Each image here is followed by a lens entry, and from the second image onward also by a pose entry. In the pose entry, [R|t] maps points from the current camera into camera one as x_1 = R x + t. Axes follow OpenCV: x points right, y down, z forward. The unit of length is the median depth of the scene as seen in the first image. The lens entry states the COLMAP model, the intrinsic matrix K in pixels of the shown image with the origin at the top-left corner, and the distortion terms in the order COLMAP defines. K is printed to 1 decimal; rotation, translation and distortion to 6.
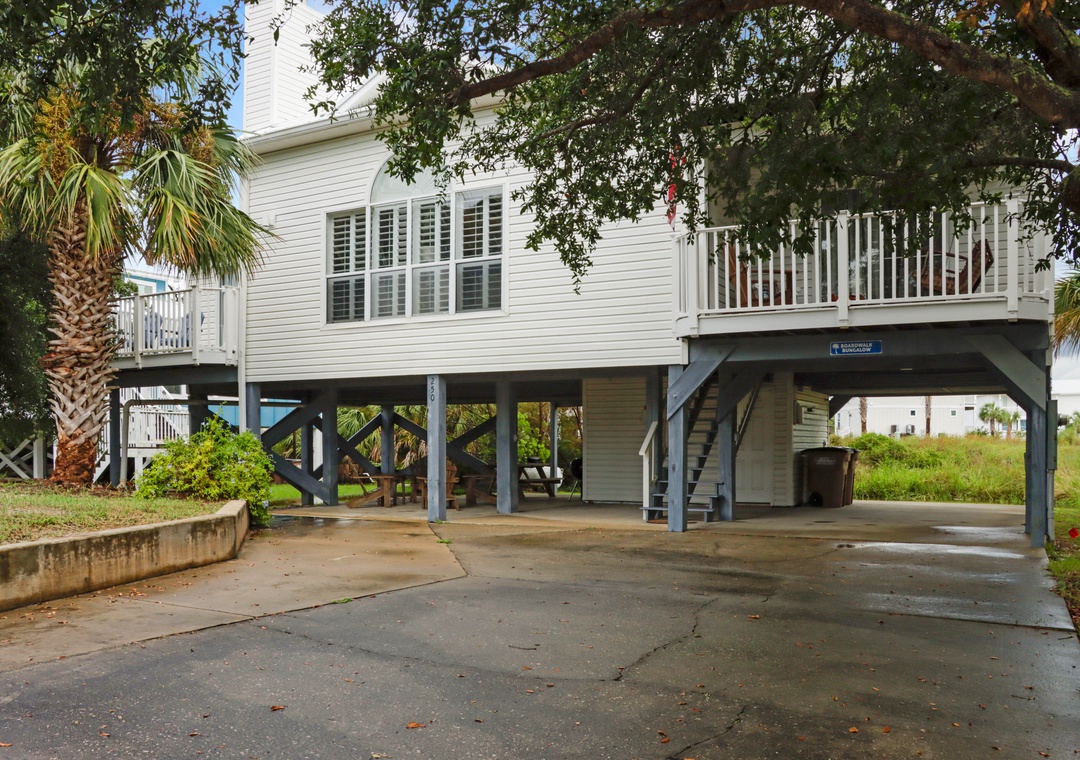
lens RADIAL K [[979.0, 0, 547.4], [0, 979.0, 421.0], [0, 0, 1]] dist [-0.203689, 0.218804]
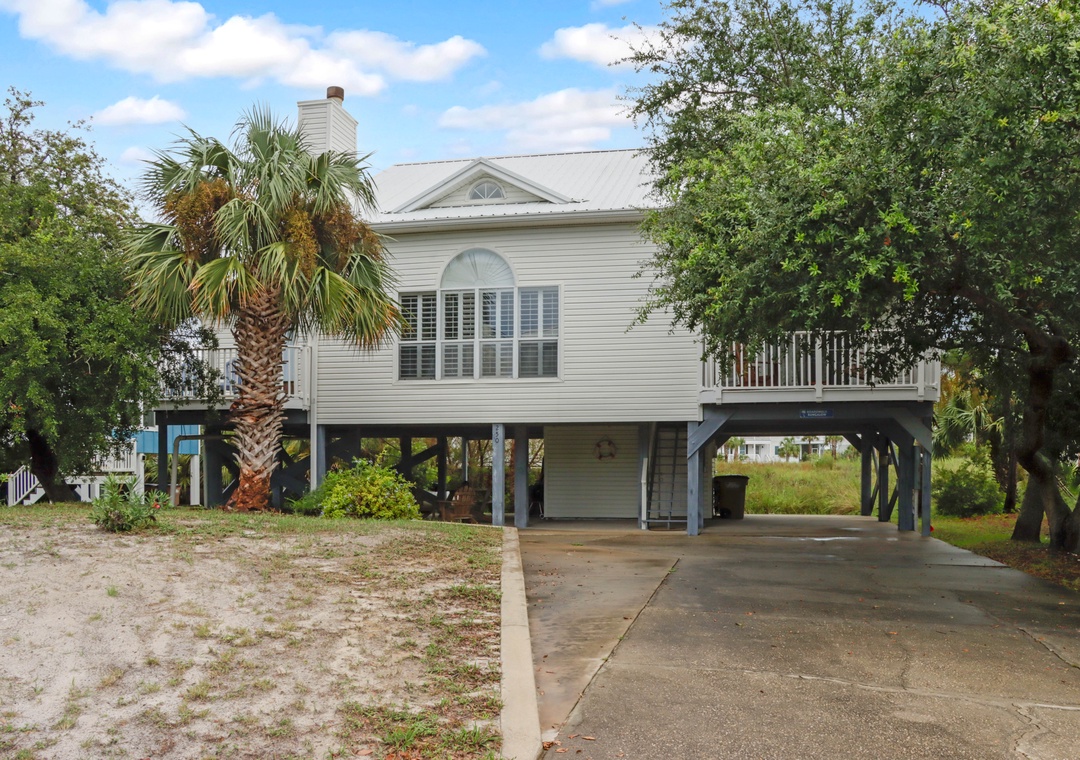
lens RADIAL K [[979.0, 0, 547.4], [0, 979.0, 421.0], [0, 0, 1]] dist [-0.203689, 0.218804]
pose [[0.952621, 0.011970, 0.303925, -0.463495], [-0.005555, 0.999743, -0.021961, -0.022085], [-0.304110, 0.019232, 0.952443, -0.291188]]
